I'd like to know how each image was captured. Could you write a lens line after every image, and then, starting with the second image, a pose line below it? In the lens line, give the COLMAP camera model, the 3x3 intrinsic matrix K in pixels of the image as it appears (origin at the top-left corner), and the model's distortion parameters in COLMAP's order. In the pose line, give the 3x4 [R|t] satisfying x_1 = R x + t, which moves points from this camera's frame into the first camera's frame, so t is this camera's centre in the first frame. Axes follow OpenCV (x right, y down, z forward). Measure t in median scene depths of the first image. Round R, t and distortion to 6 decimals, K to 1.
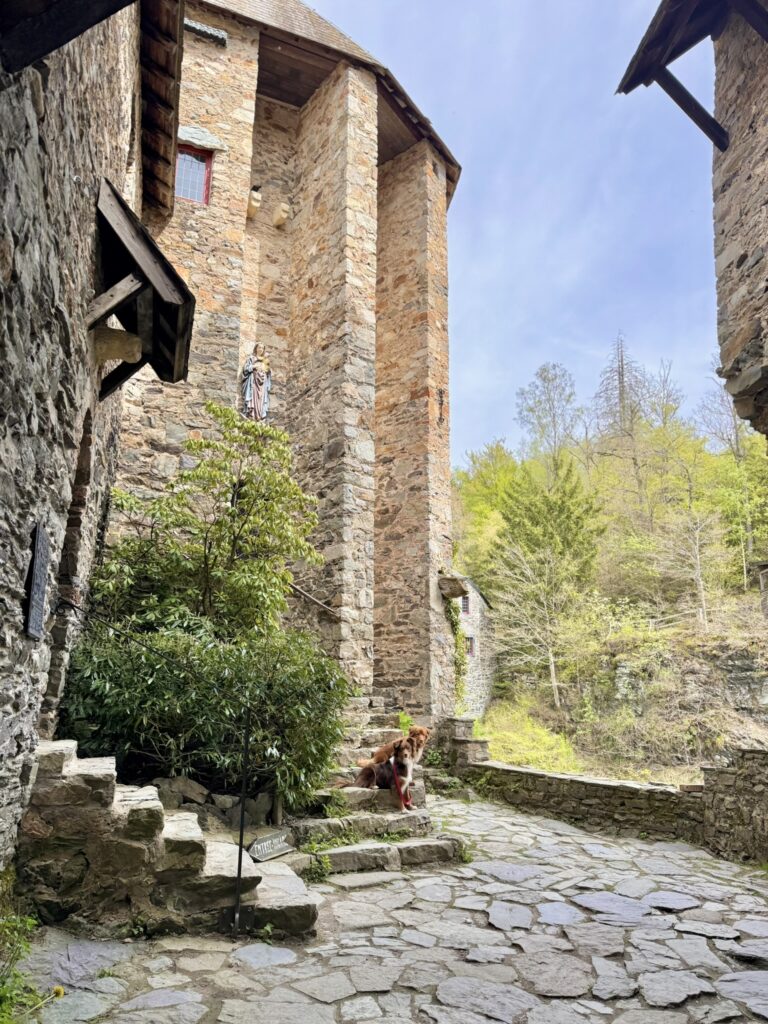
lens RADIAL K [[707.3, 0, 384.0], [0, 707.3, 512.0], [0, 0, 1]] dist [0.140693, -0.228749]
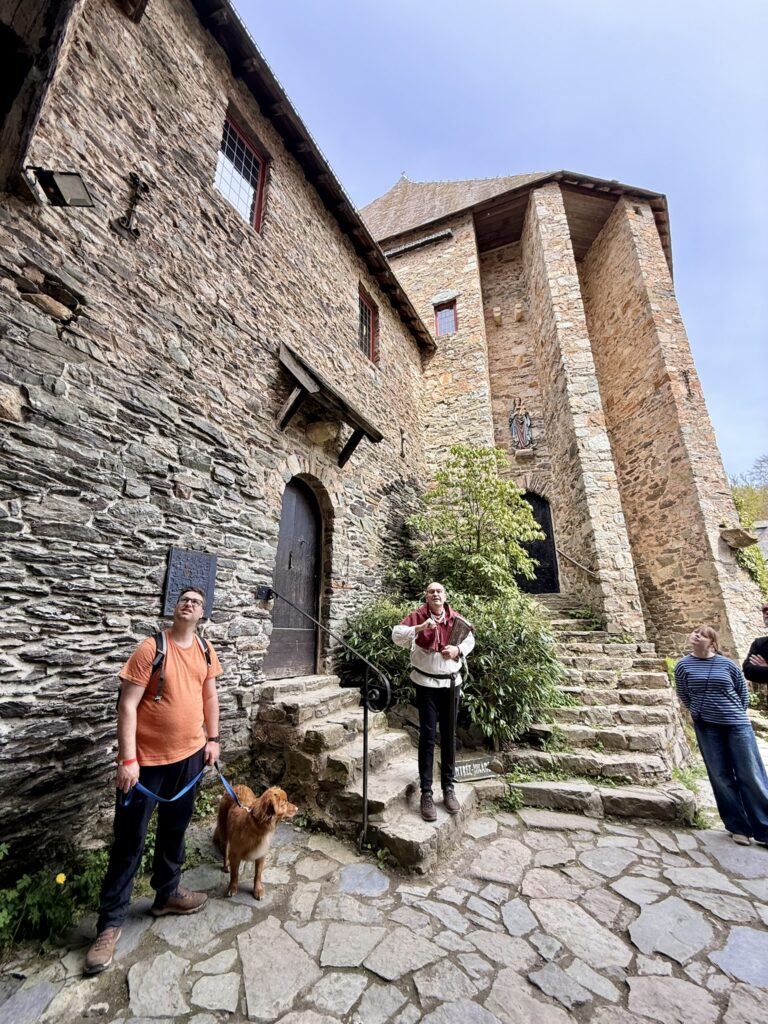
lens RADIAL K [[405.1, 0, 384.0], [0, 405.1, 512.0], [0, 0, 1]] dist [-0.001946, 0.000437]
pose [[0.696797, -0.223096, -0.681691, 0.175146], [0.191547, 0.973760, -0.122890, 0.048776], [0.691219, -0.044946, 0.721246, 0.230806]]
